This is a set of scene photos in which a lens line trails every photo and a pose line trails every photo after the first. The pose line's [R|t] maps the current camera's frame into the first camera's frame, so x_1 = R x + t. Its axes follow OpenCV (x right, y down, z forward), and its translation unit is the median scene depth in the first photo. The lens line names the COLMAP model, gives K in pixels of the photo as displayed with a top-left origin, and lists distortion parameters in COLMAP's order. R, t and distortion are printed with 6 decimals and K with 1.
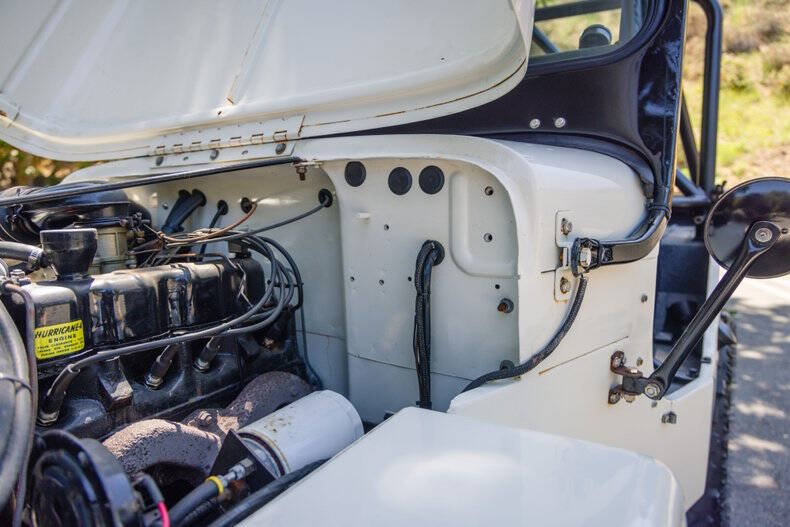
lens RADIAL K [[519.0, 0, 395.0], [0, 519.0, 263.5], [0, 0, 1]] dist [-0.004654, -0.000617]
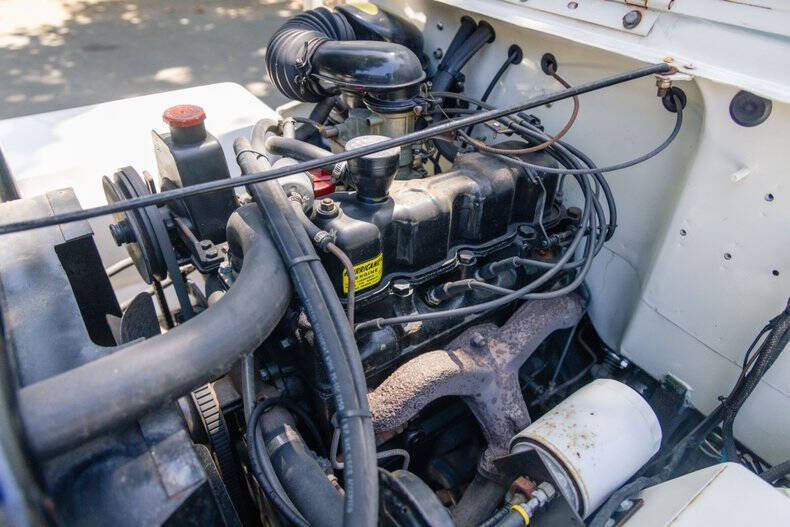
lens RADIAL K [[519.0, 0, 395.0], [0, 519.0, 263.5], [0, 0, 1]] dist [-0.004654, -0.000617]
pose [[0.923626, 0.265241, -0.276700, -0.330726], [-0.091953, 0.854148, 0.511835, -0.375712], [0.372102, -0.447301, 0.813303, 0.241960]]
